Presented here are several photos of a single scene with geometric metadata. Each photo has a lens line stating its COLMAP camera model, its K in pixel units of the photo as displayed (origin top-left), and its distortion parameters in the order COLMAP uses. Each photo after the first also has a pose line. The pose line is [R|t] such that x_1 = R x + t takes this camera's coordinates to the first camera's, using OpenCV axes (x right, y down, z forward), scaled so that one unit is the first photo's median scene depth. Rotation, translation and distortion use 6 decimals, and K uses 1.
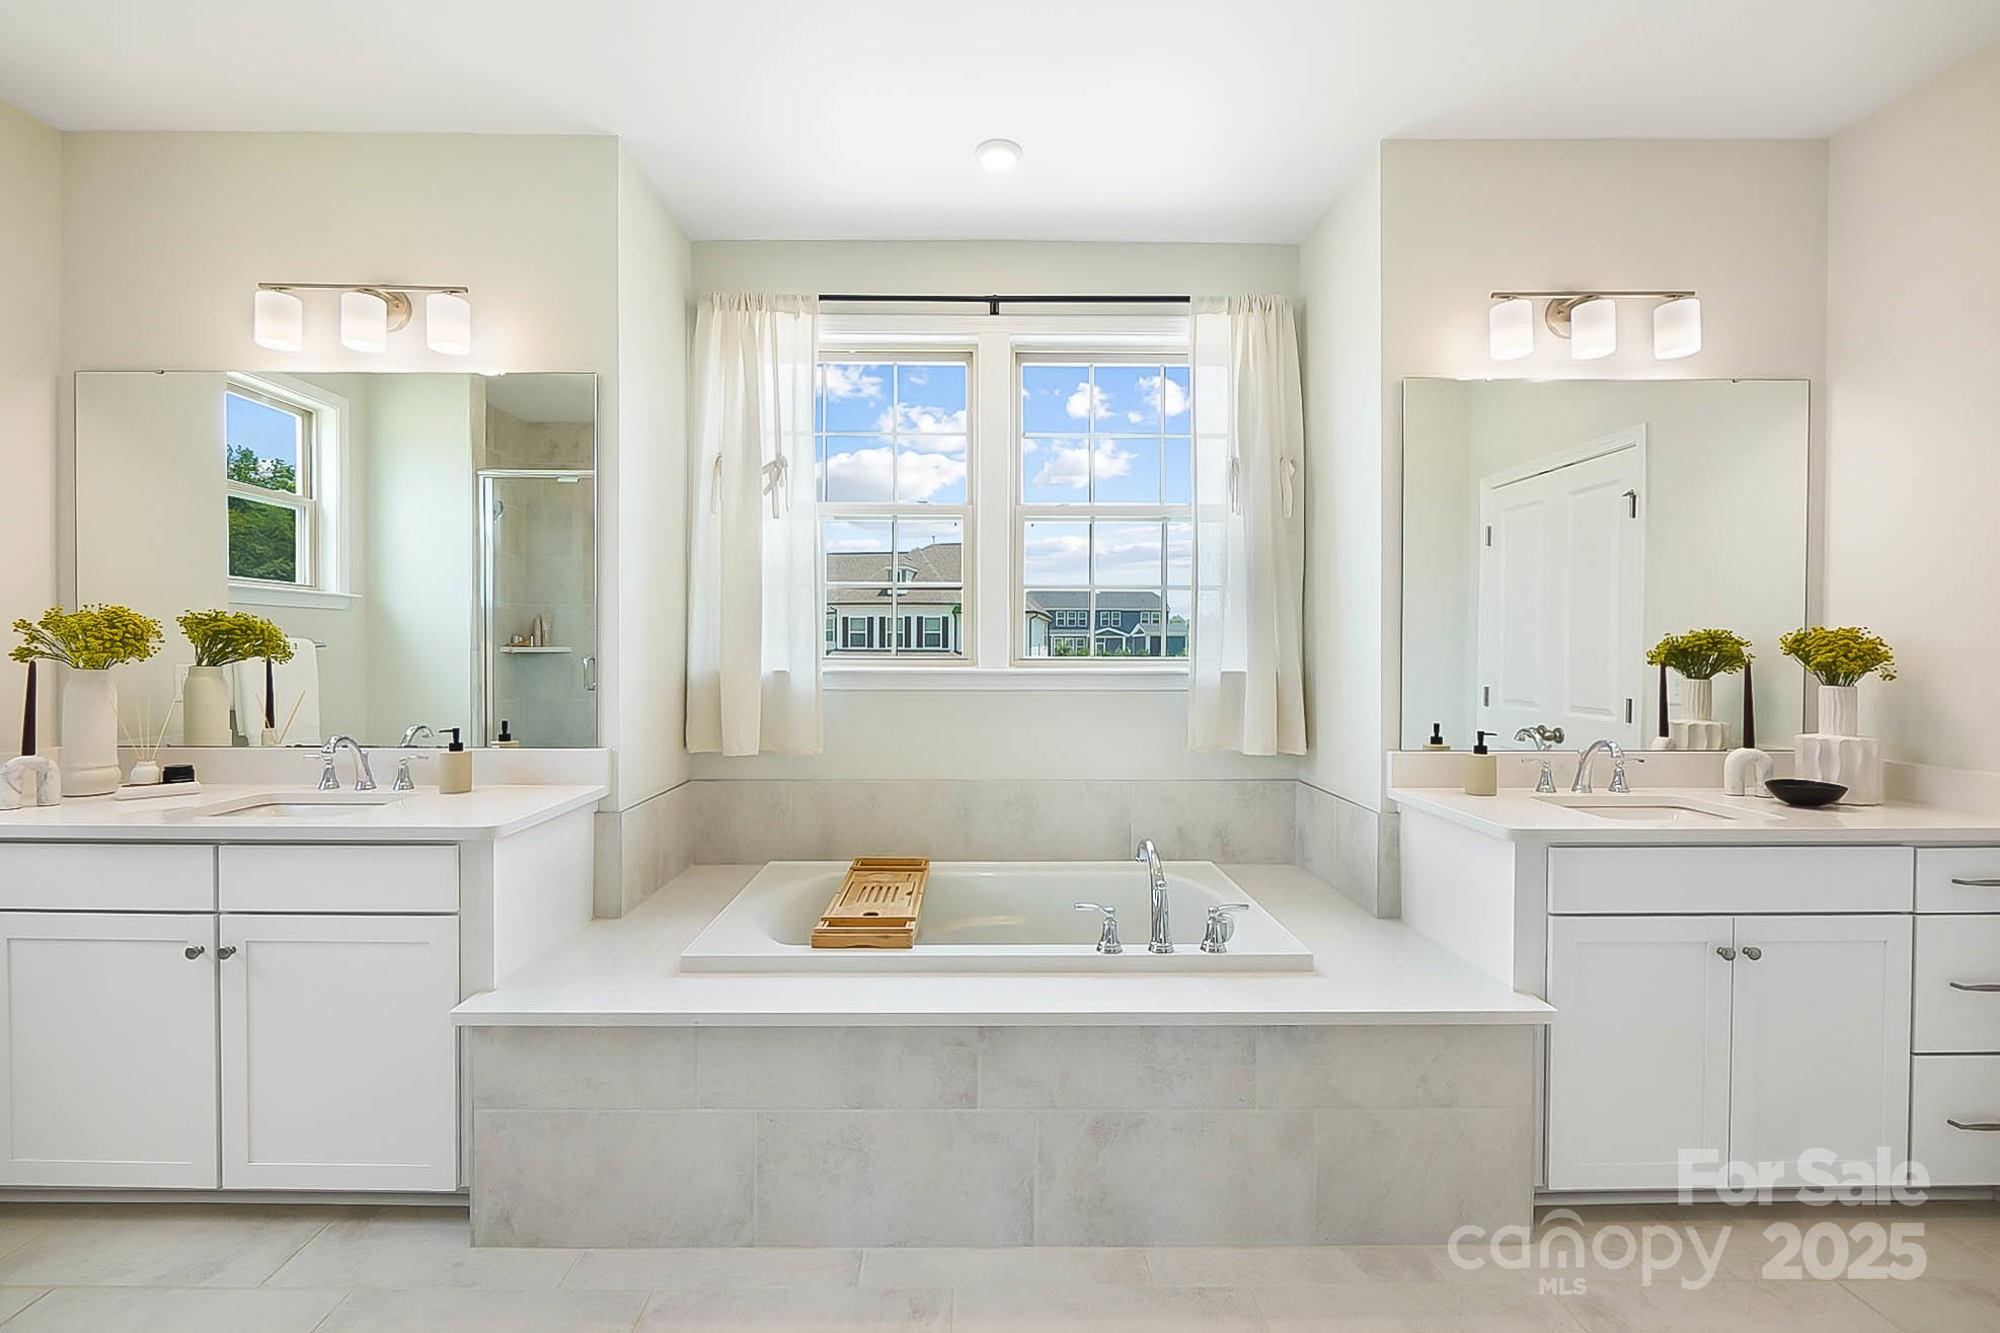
lens RADIAL K [[878.1, 0, 1006.1], [0, 878.1, 659.5], [0, 0, 1]] dist [-0.004444, -0.000836]
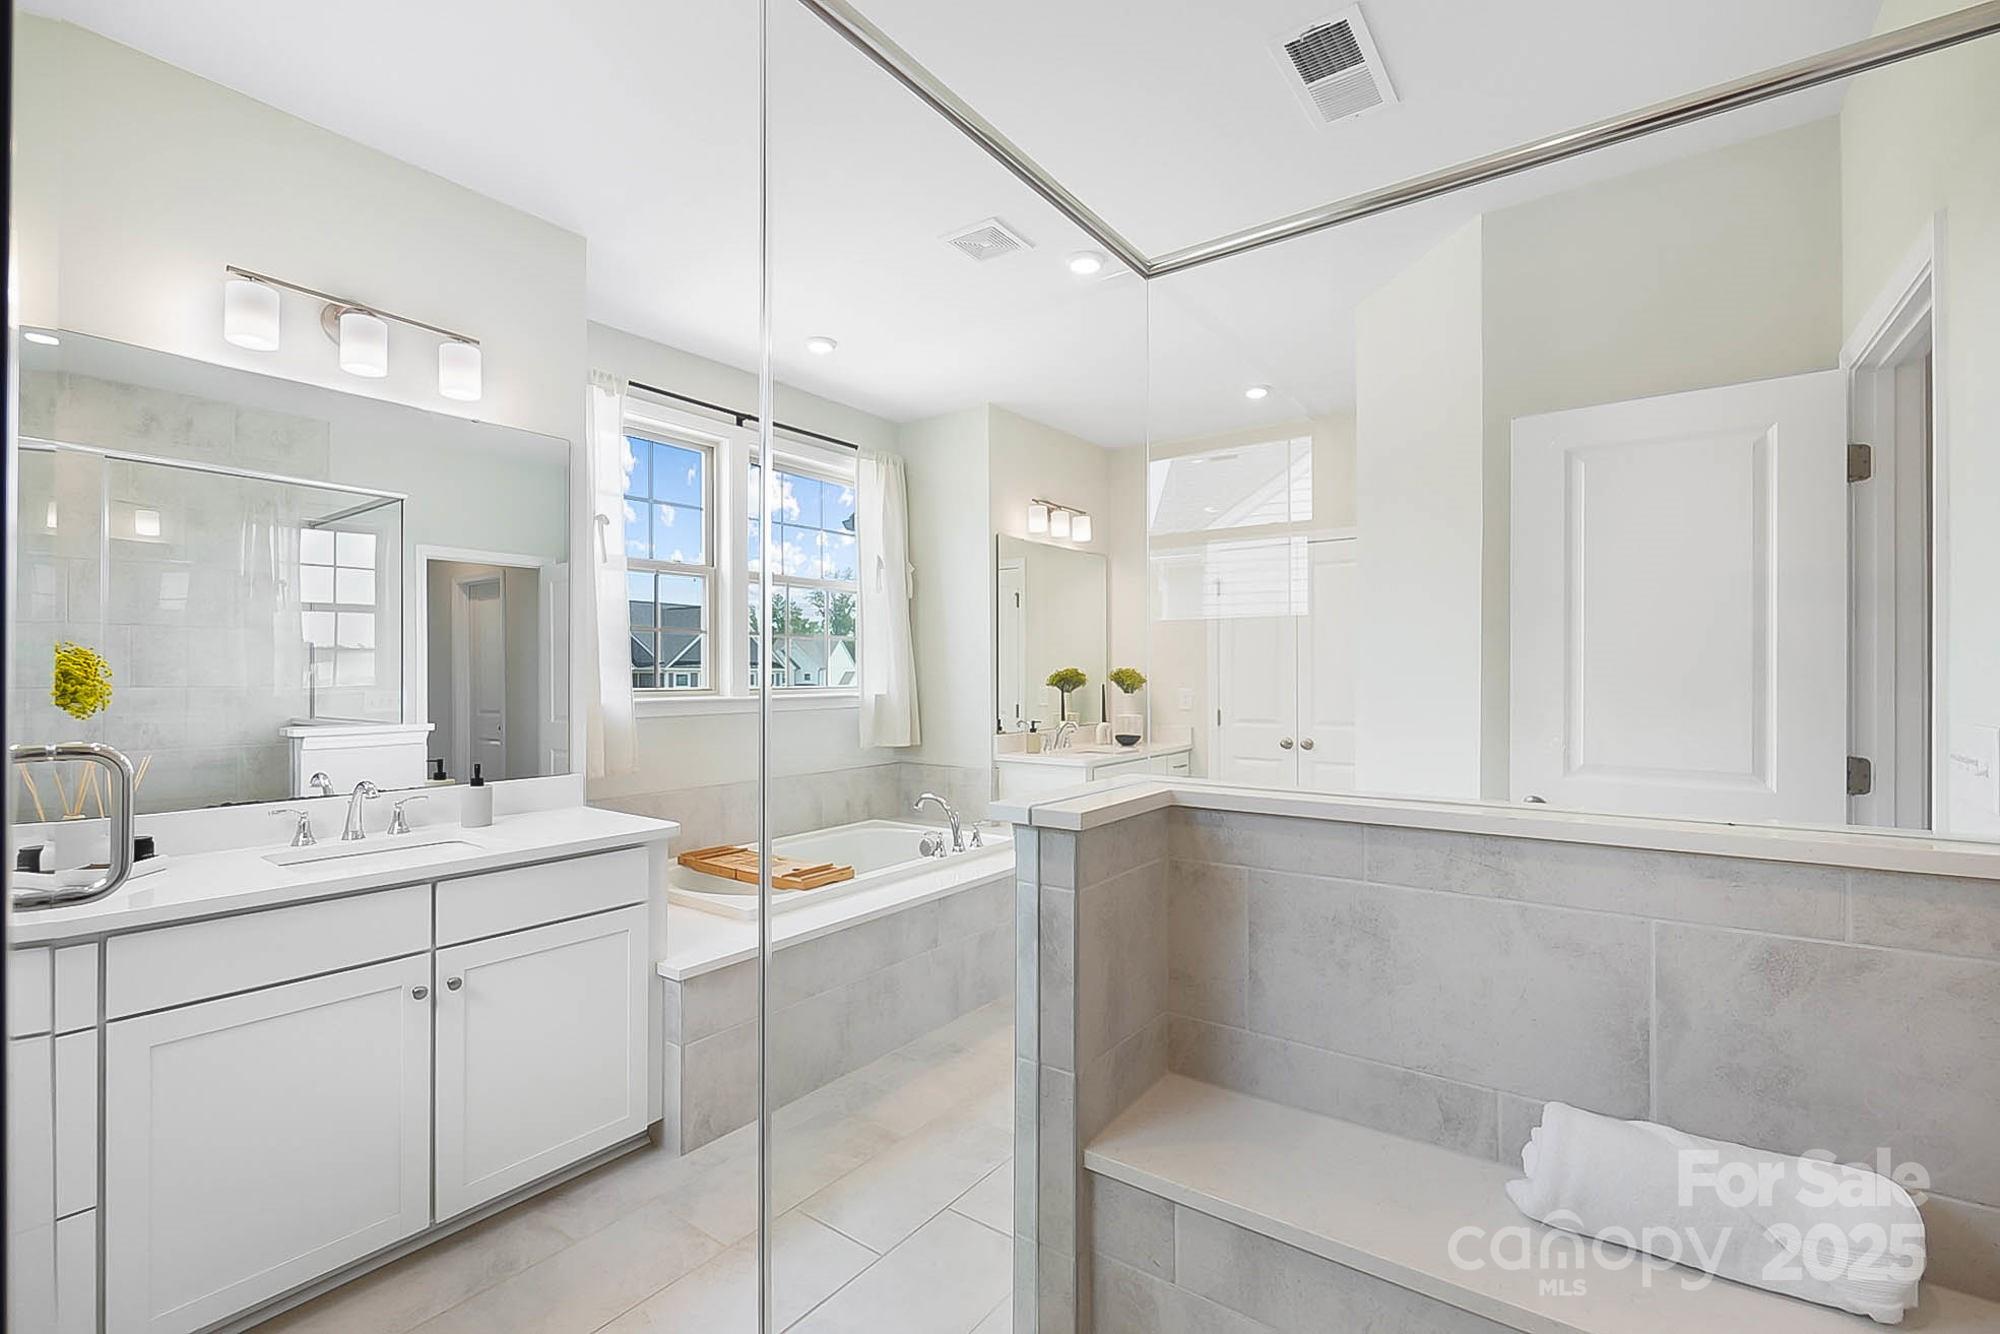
lens RADIAL K [[878.1, 0, 1006.6], [0, 878.1, 671.0], [0, 0, 1]] dist [-0.004444, -0.000836]
pose [[0.592445, -0.001558, 0.805610, -1.051885], [0.013257, 0.999882, -0.007816, -0.014779], [-0.805502, 0.015311, 0.592395, -0.114397]]
